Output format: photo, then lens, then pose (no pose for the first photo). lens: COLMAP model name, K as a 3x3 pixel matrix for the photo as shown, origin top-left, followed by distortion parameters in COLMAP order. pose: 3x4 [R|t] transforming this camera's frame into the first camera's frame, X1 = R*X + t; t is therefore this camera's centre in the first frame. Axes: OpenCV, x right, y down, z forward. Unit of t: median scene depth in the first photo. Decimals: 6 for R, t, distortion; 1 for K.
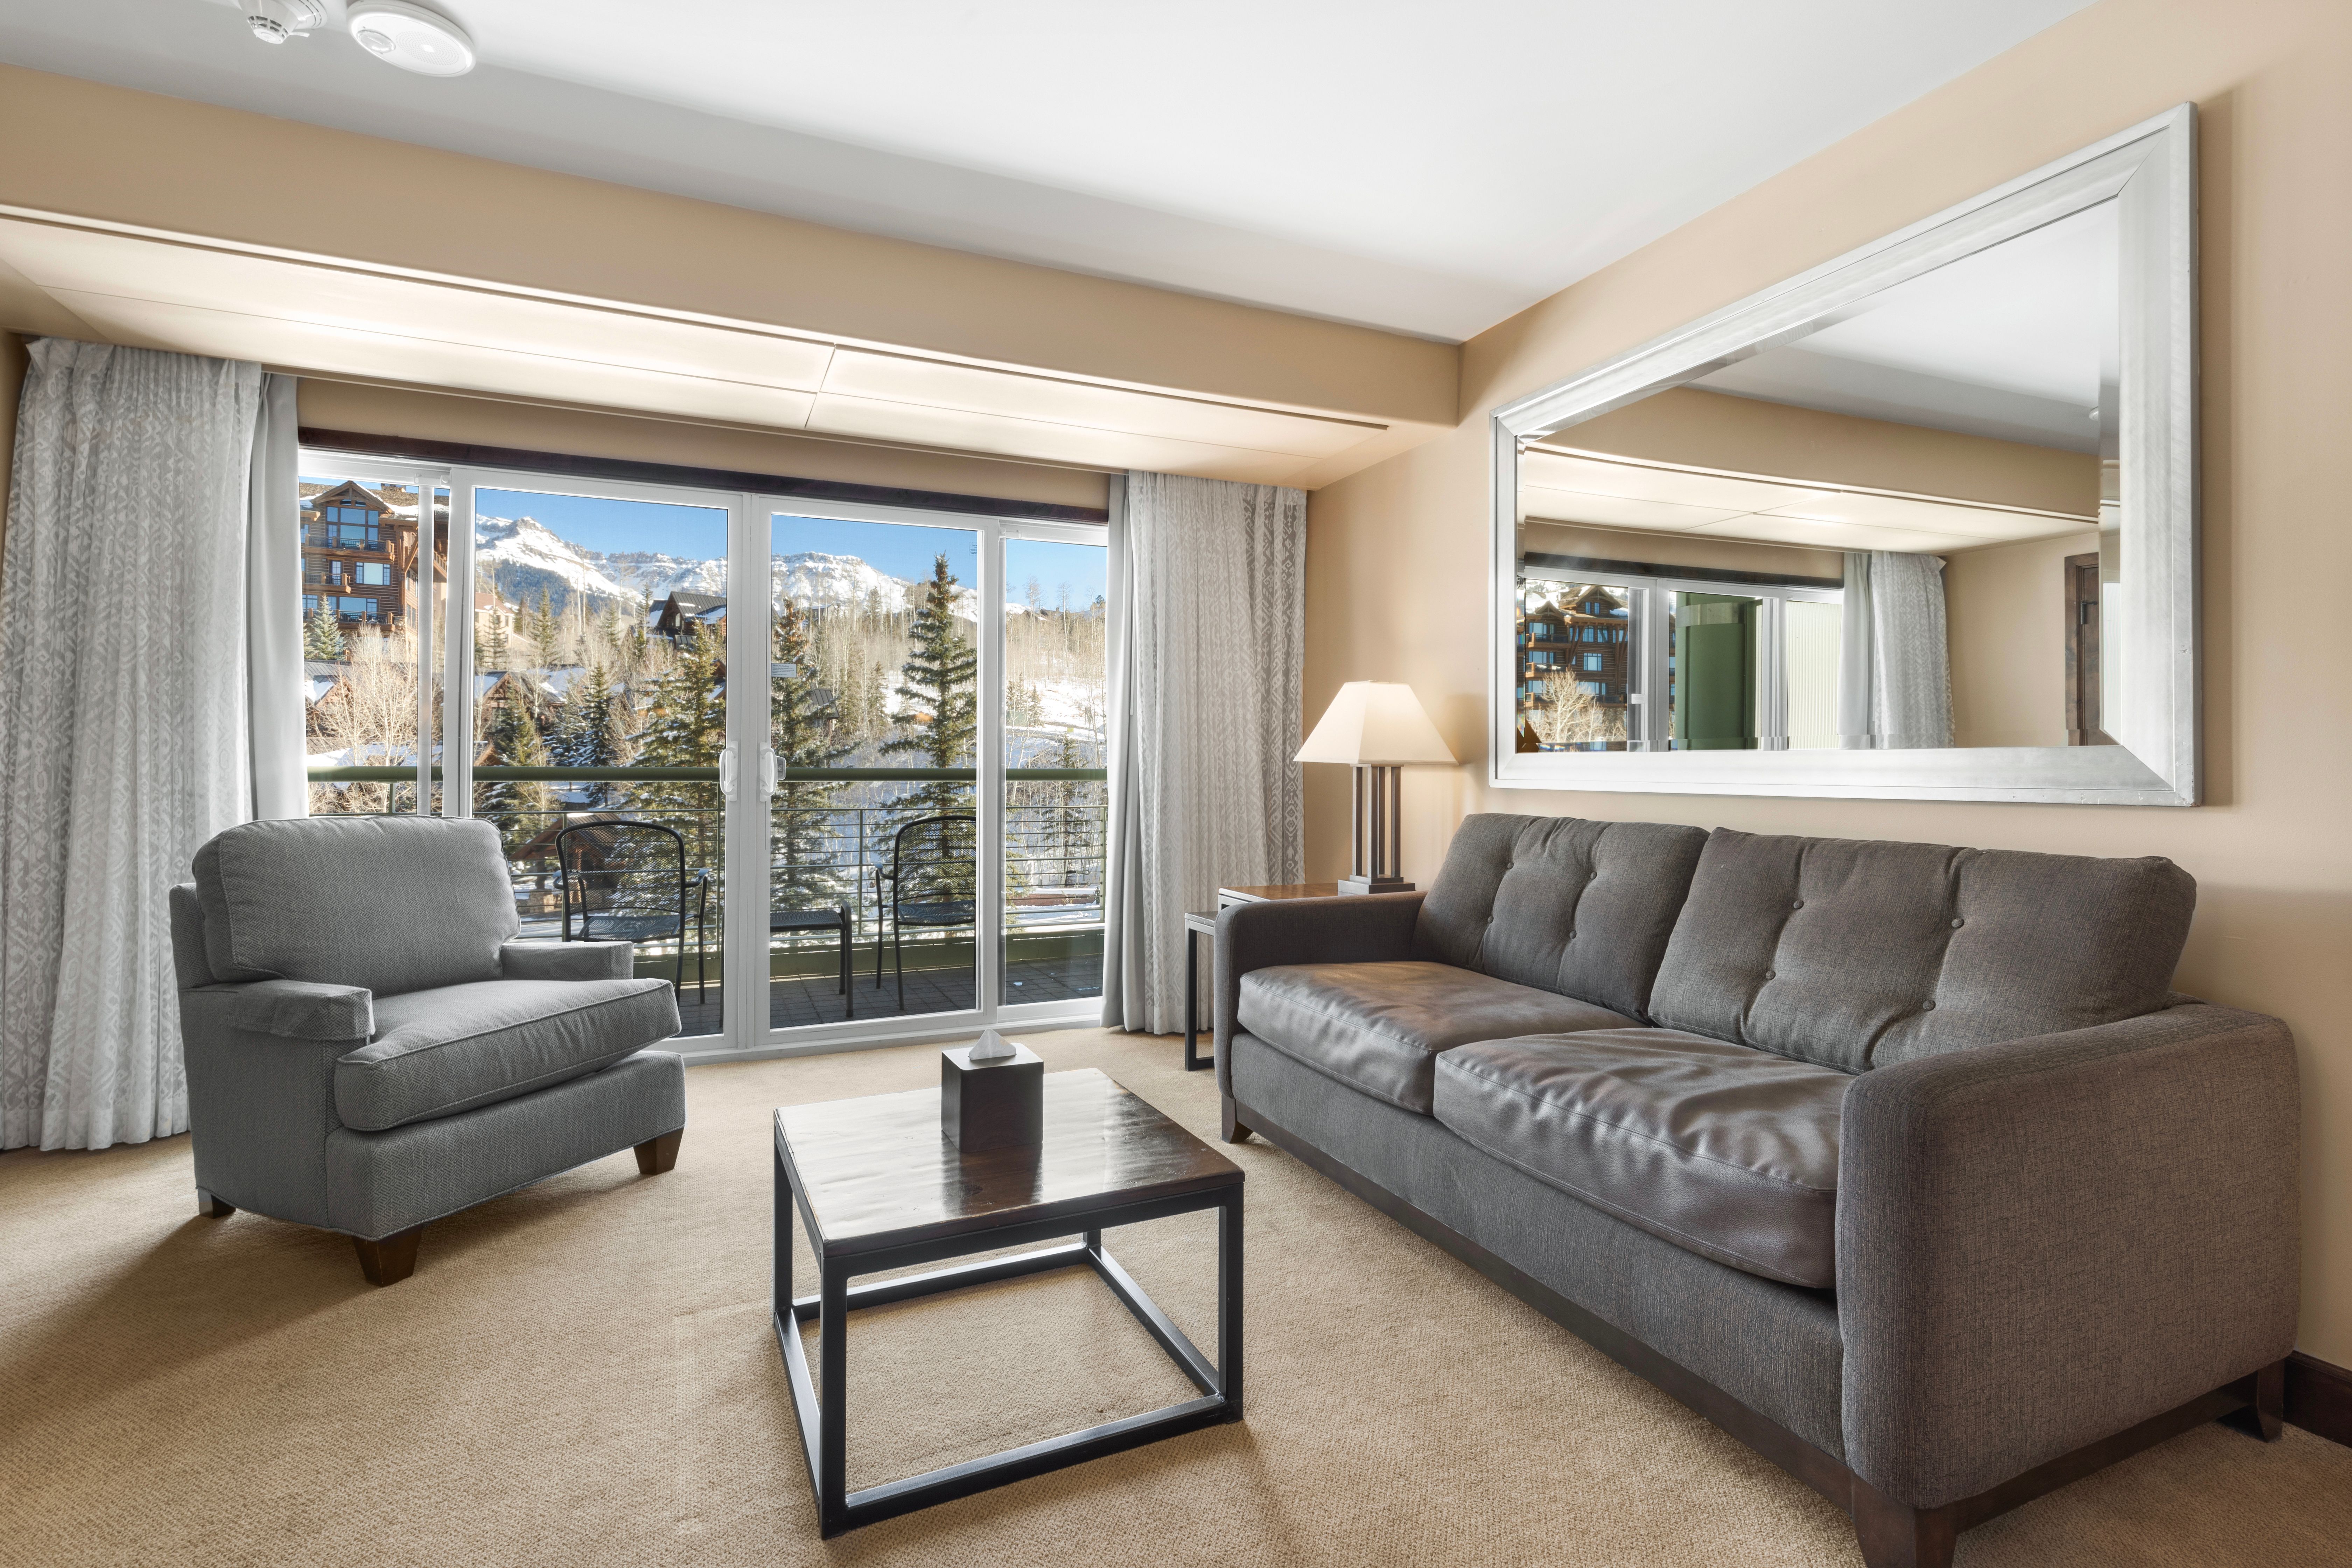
lens RADIAL K [[1115.3, 0, 1181.0], [0, 1115.3, 763.3], [0, 0, 1]] dist [0.002427, 0.000850]
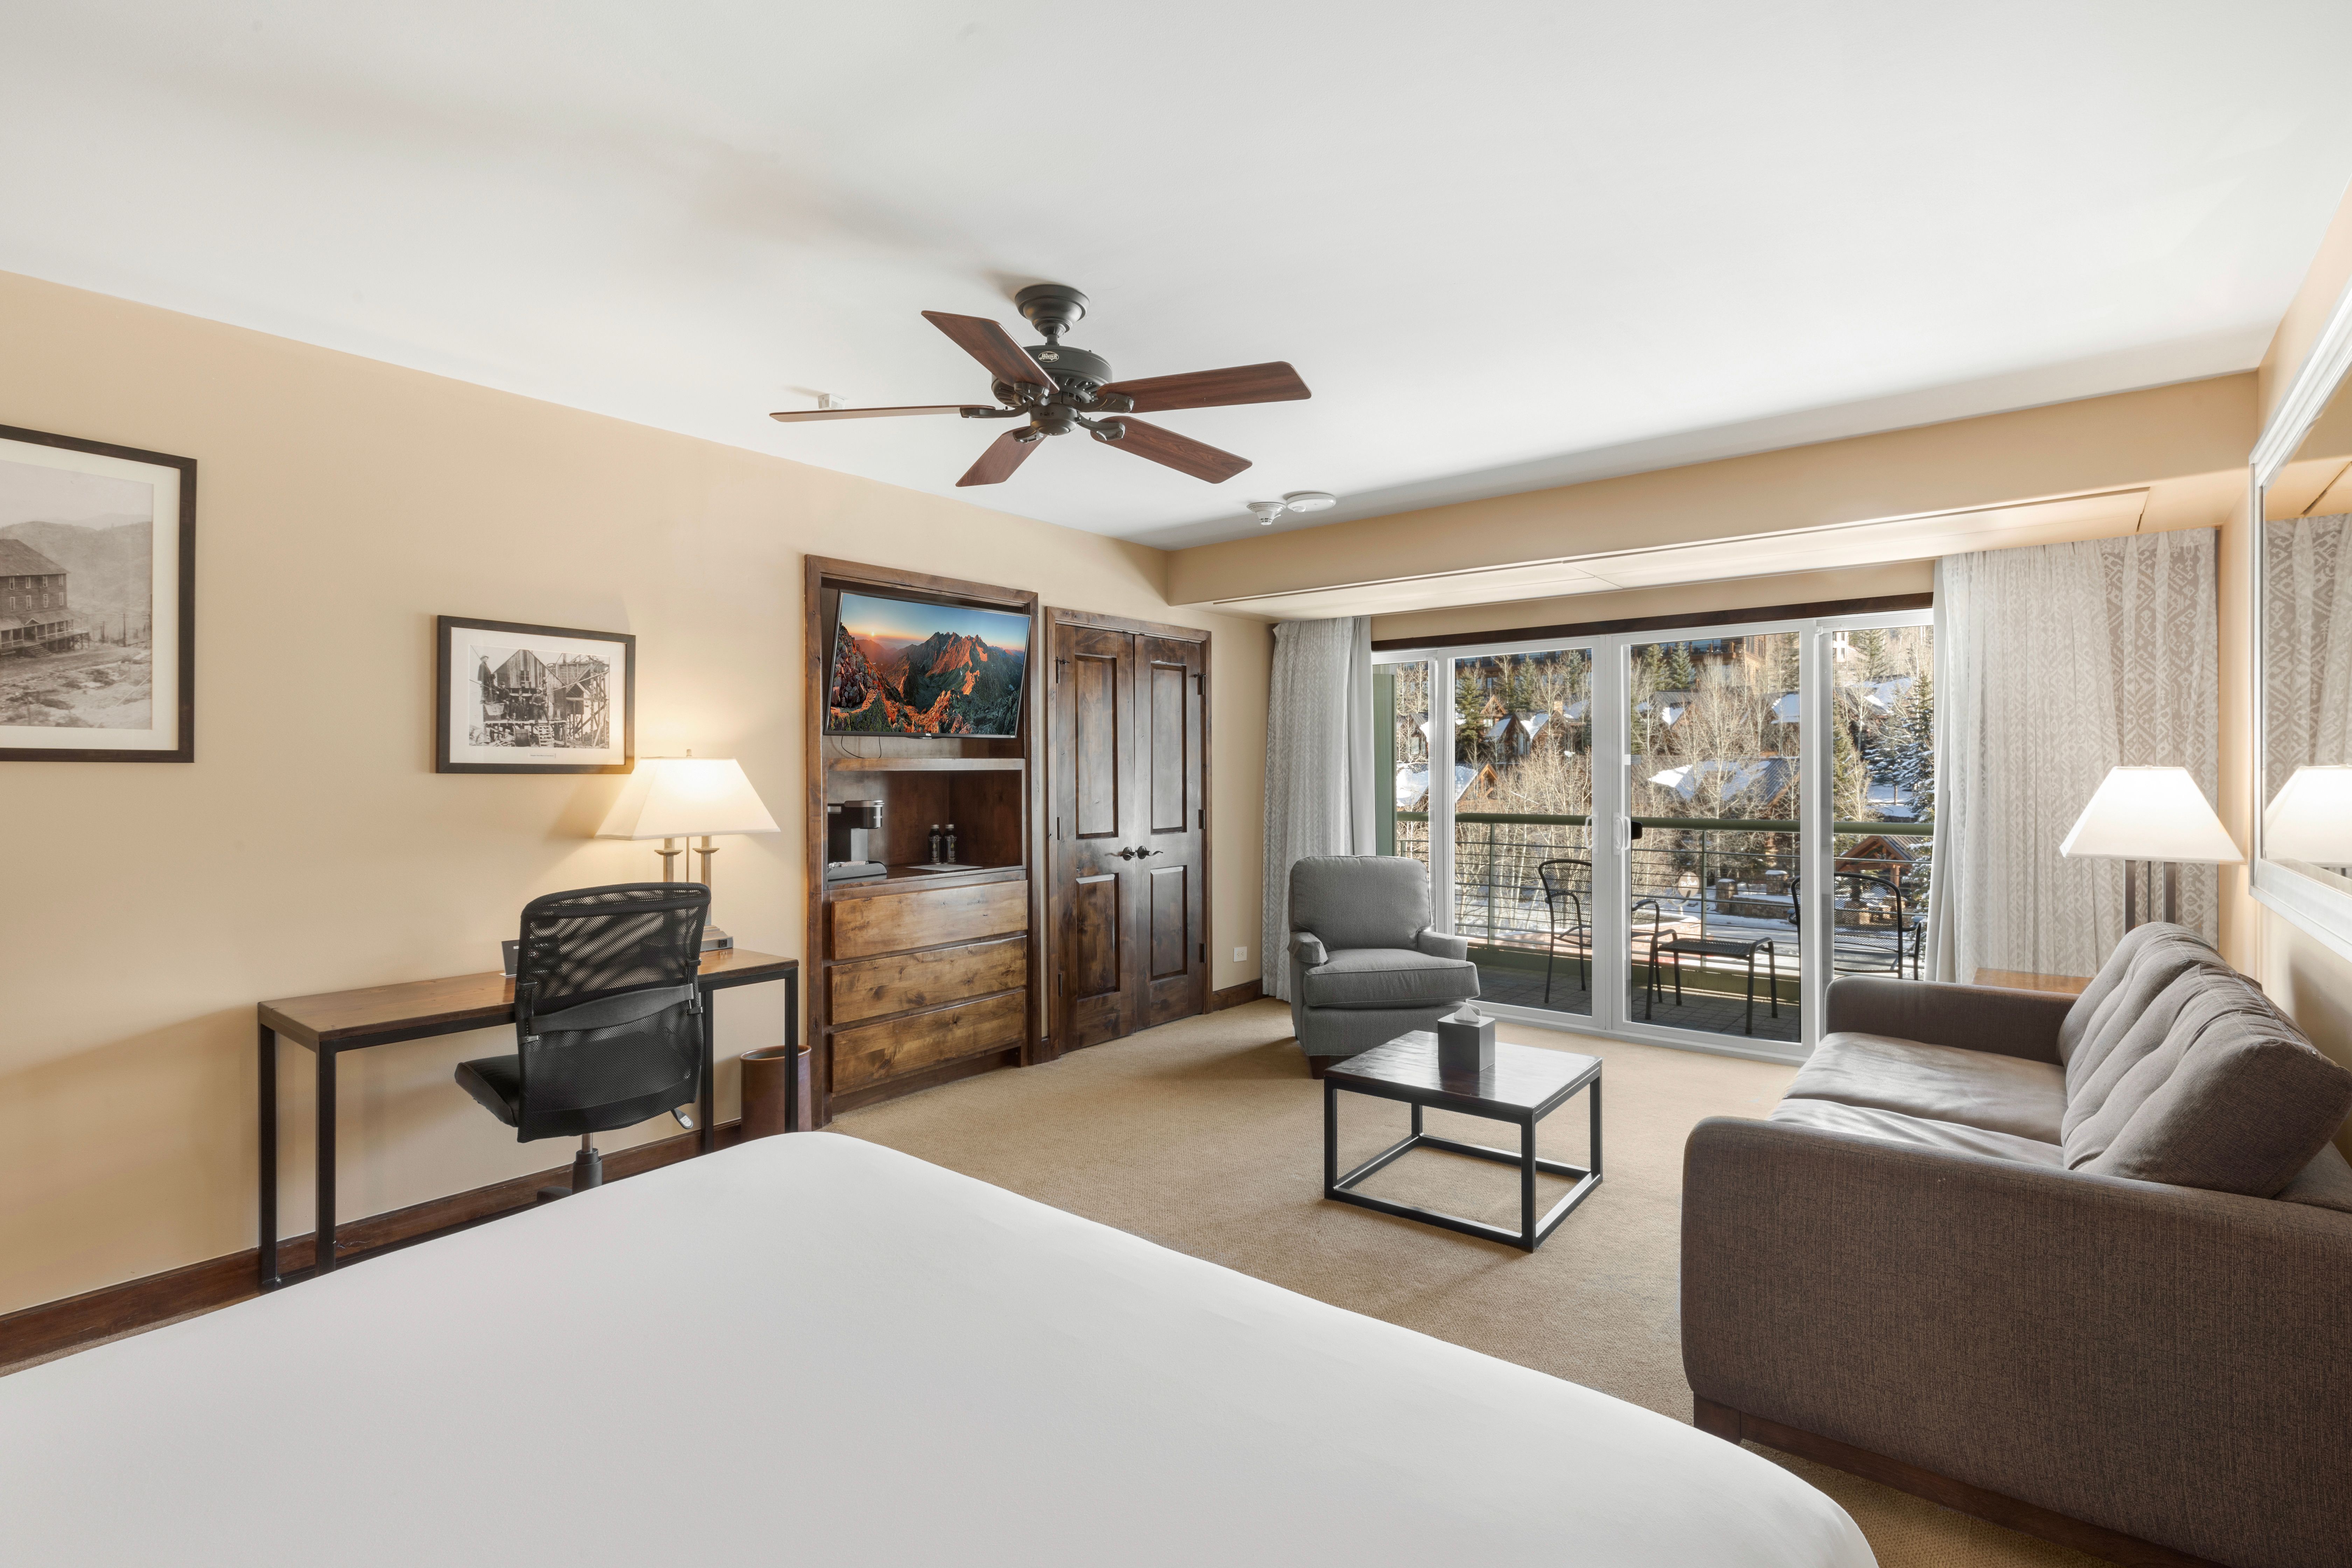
lens RADIAL K [[1115.2, 0, 1176.0], [0, 1115.2, 784.0], [0, 0, 1]] dist [-0.000134, 0.000019]
pose [[0.453274, 0.005452, -0.891355, 0.560753], [0.004555, 0.999954, 0.008433, -0.062162], [0.891360, -0.007883, 0.453228, -0.107519]]
